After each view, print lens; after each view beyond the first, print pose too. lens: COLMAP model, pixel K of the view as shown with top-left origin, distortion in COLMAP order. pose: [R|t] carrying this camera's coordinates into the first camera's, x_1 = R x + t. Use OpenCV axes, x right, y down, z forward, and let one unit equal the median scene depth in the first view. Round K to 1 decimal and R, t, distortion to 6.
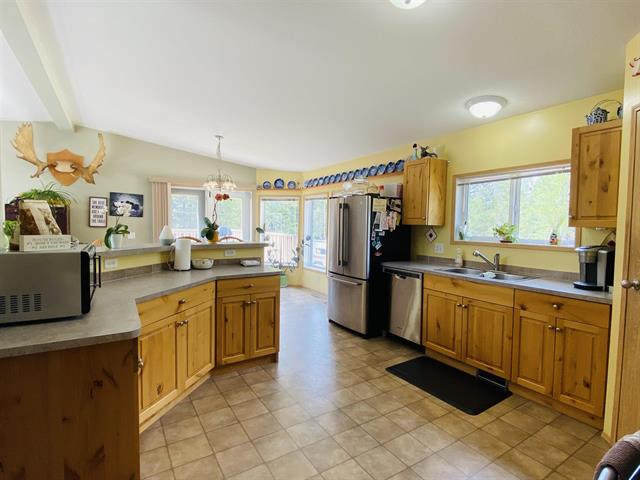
lens RADIAL K [[322.4, 0, 315.4], [0, 322.4, 240.9], [0, 0, 1]] dist [-0.007933, -0.001242]
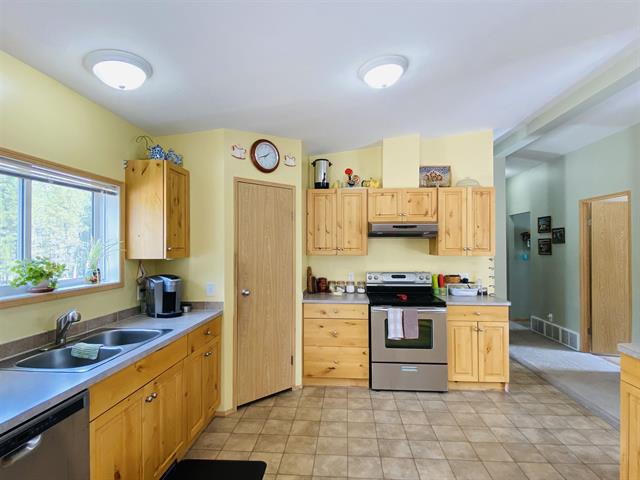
lens RADIAL K [[338.6, 0, 322.5], [0, 338.6, 242.5], [0, 0, 1]] dist [0.036827, 0.000032]
pose [[-0.817262, -0.005980, 0.576235, -0.134595], [0.022976, 0.998813, 0.042951, -0.083720], [-0.575807, 0.048342, -0.816155, 1.043787]]
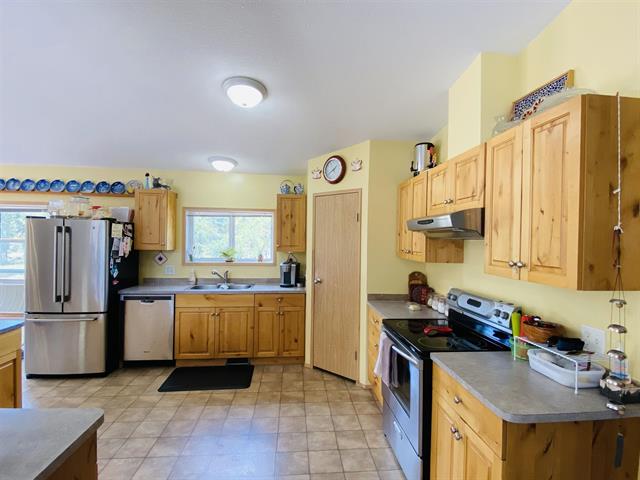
lens RADIAL K [[312.3, 0, 326.4], [0, 312.3, 240.8], [0, 0, 1]] dist [0.001745, -0.003179]
pose [[0.431501, -0.007210, 0.902084, -0.372784], [0.038404, 0.999208, -0.010384, -0.047989], [-0.901295, 0.039124, 0.431436, 0.041426]]
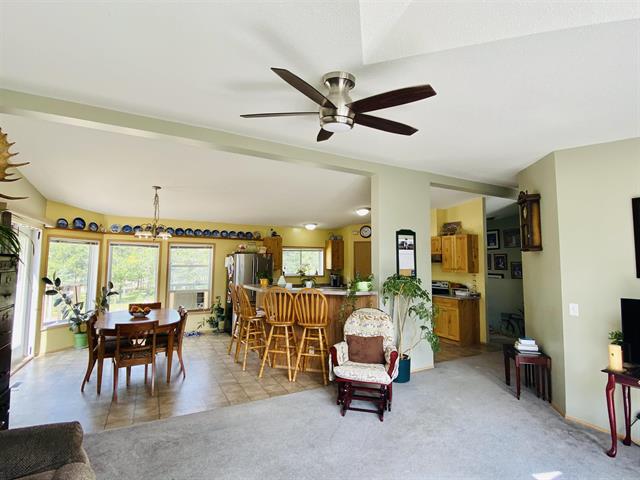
lens RADIAL K [[322.4, 0, 323.4], [0, 322.4, 241.7], [0, 0, 1]] dist [-0.007933, -0.001242]
pose [[0.070881, 0.054736, 0.995982, -1.674686], [0.048534, 0.997121, -0.058253, -0.091418], [-0.996303, 0.052468, 0.068021, 0.560022]]
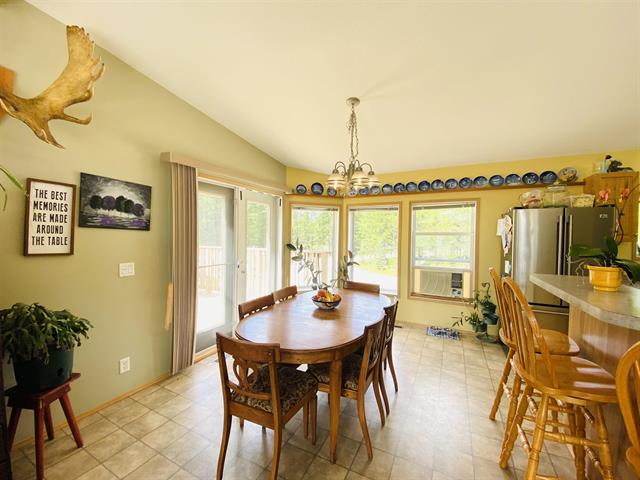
lens RADIAL K [[252.7, 0, 320.0], [0, 252.7, 236.6], [0, 0, 1]] dist [-0.026917, -0.001124]
pose [[0.865793, -0.010790, 0.500285, -0.786501], [0.029809, 0.999104, -0.030037, -0.070154], [-0.499513, 0.040919, 0.865339, 0.833046]]
